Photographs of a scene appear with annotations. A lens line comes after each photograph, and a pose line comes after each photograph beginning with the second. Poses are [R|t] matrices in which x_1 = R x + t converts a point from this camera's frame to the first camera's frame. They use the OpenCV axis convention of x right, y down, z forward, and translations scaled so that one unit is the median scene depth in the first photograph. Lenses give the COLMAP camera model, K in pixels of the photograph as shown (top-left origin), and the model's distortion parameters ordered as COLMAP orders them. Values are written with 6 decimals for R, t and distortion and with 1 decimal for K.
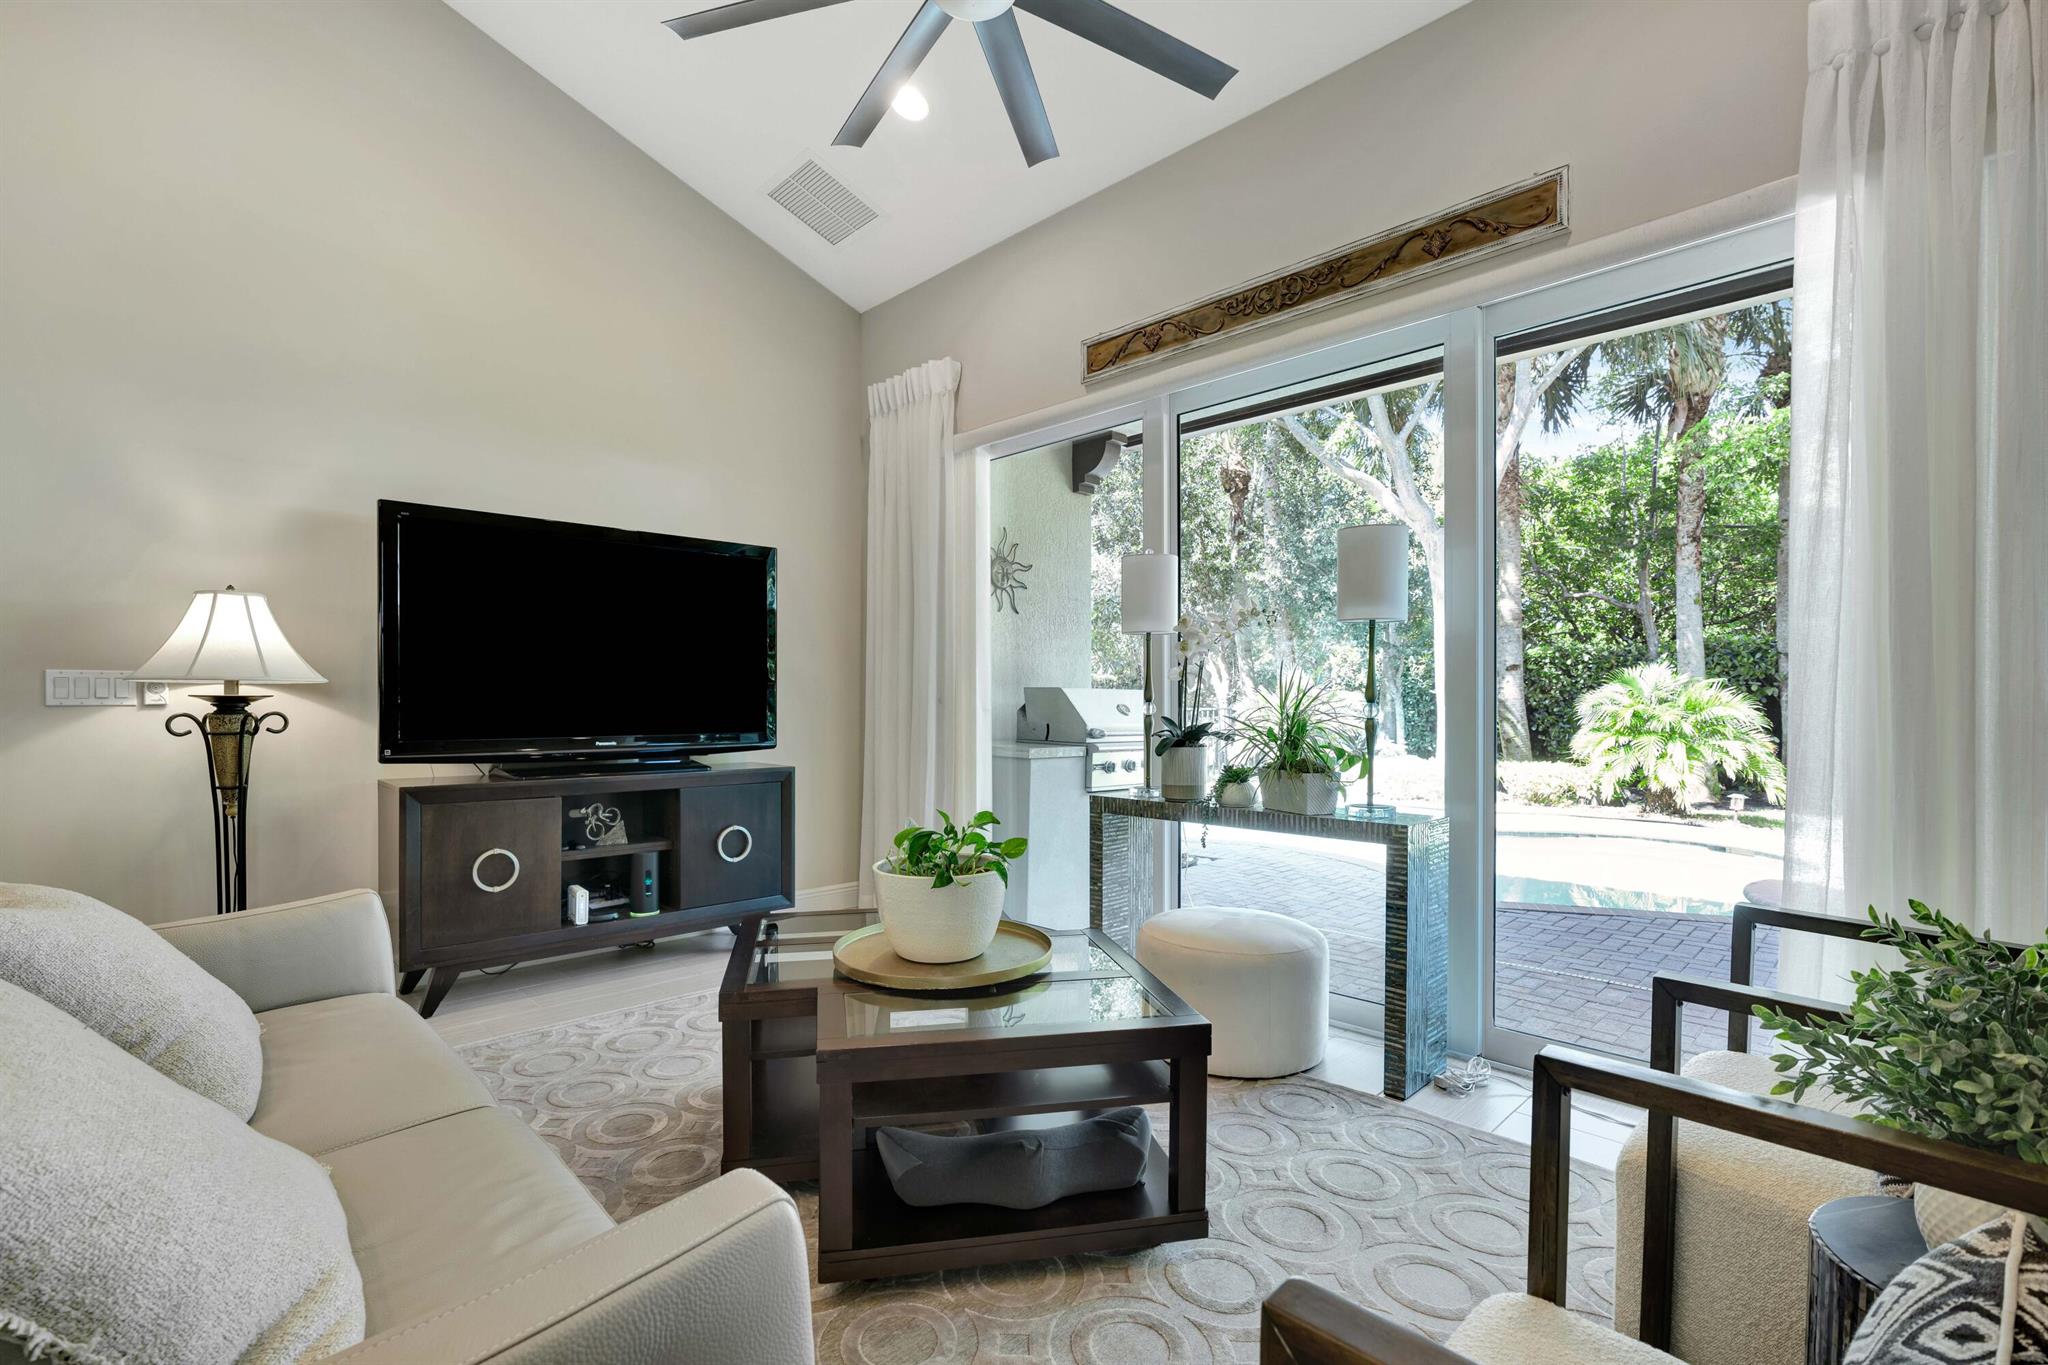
lens RADIAL K [[926.8, 0, 1013.0], [0, 926.8, 697.4], [0, 0, 1]] dist [-0.004646, 0.000513]
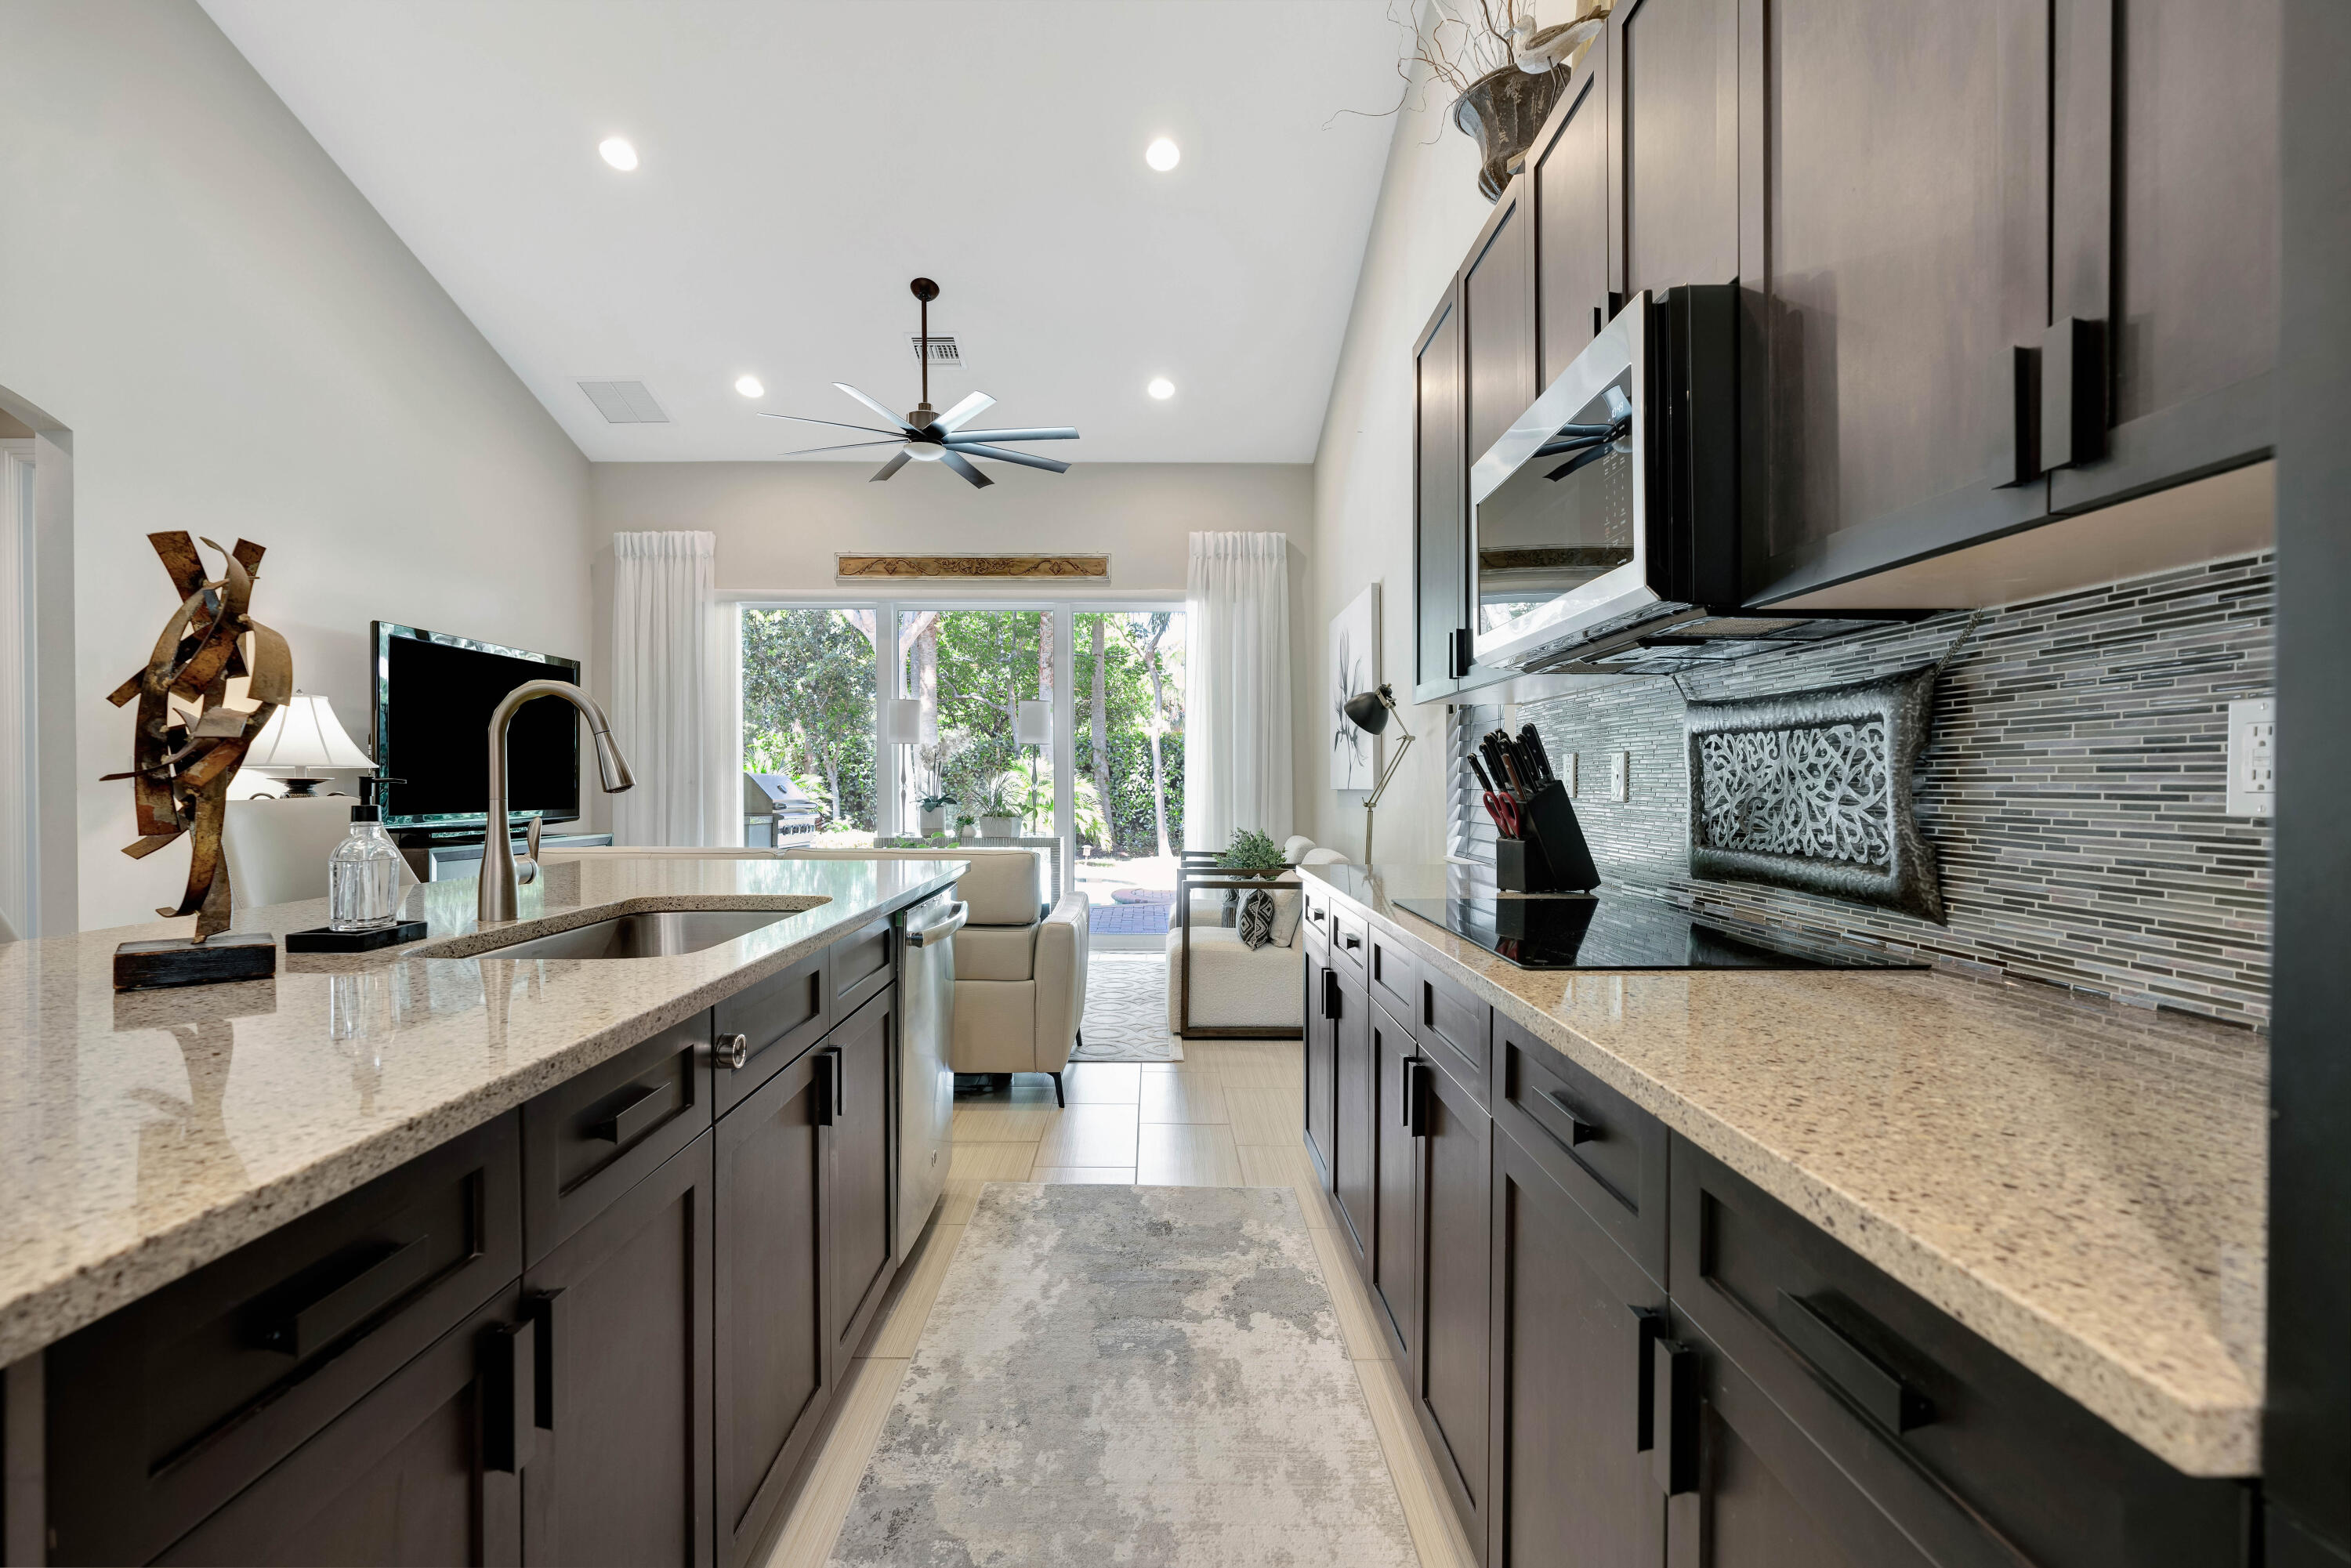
lens RADIAL K [[1043.9, 0, 1169.0], [0, 1043.9, 788.4], [0, 0, 1]] dist [-0.008102, 0.000706]
pose [[0.692893, -0.004804, 0.721024, -0.974121], [-0.001362, 0.999967, 0.007971, -0.000978], [-0.721039, -0.006505, 0.692864, -0.762017]]
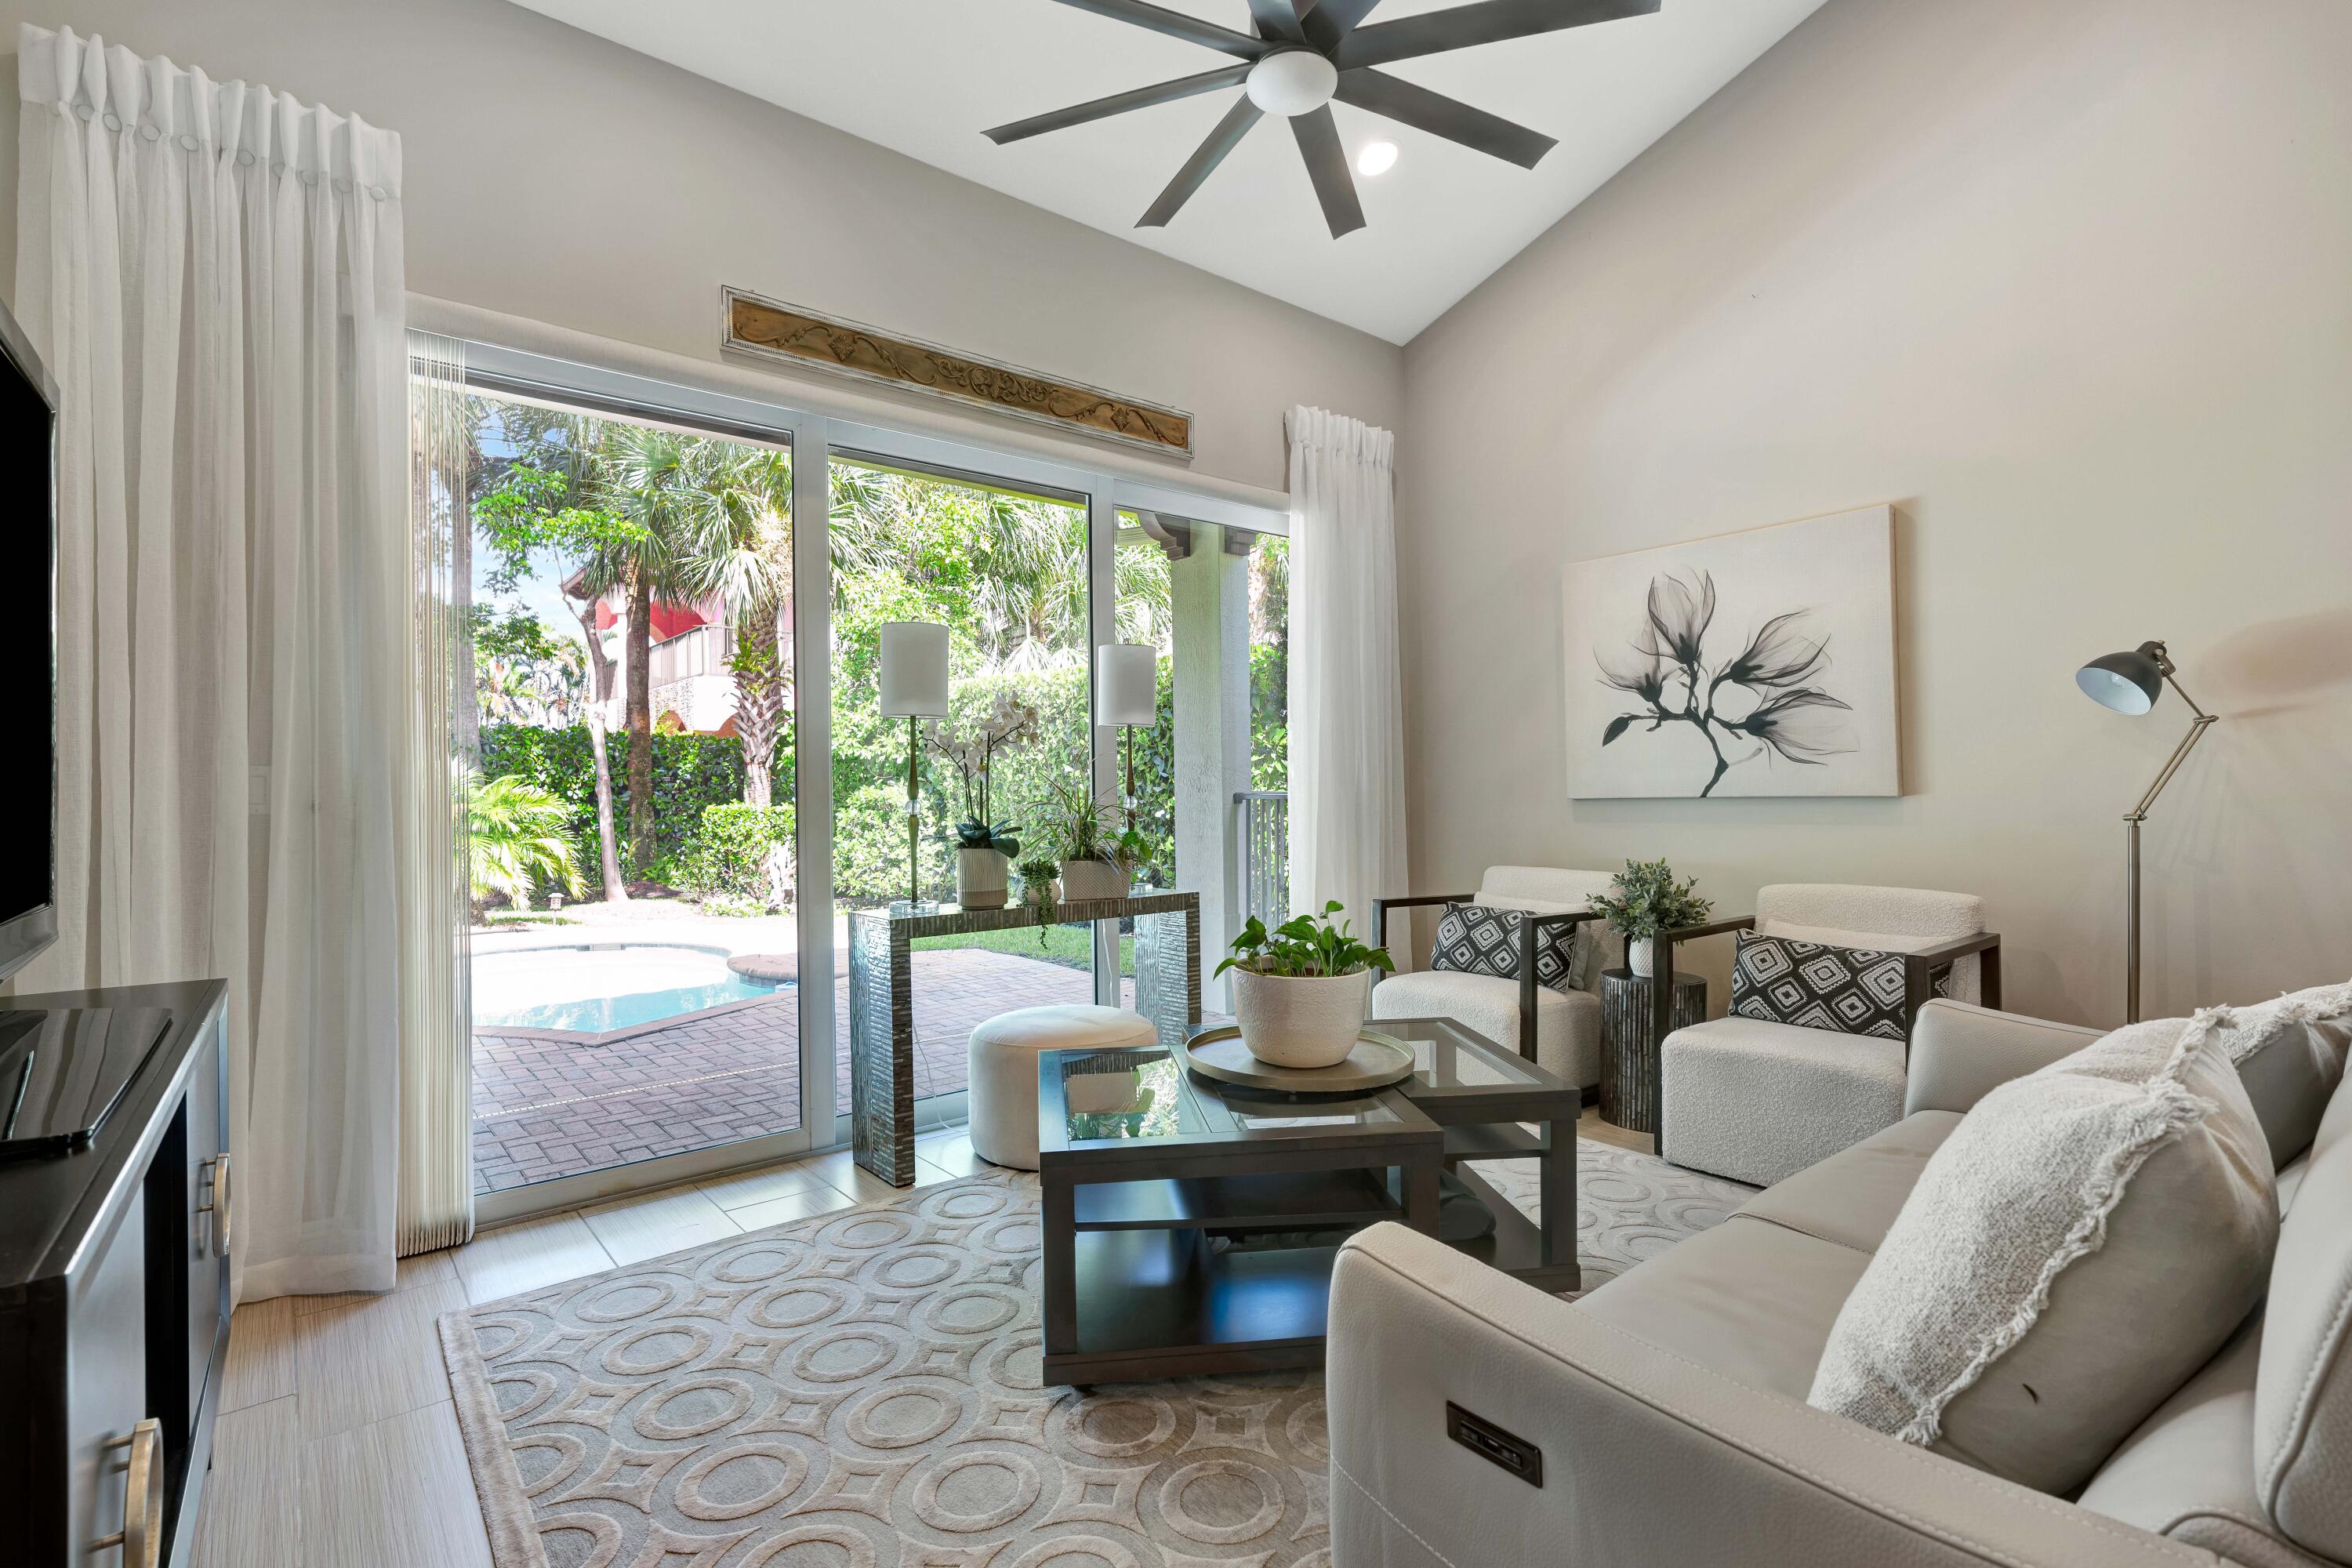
lens RADIAL K [[1090.7, 0, 1162.5], [0, 1090.7, 789.4], [0, 0, 1]] dist [-0.003211, 0.001631]
pose [[0.096286, -0.003874, 0.995346, -0.857560], [0.009896, 0.999947, 0.002935, -0.005597], [-0.995304, 0.009568, 0.096320, 0.717876]]
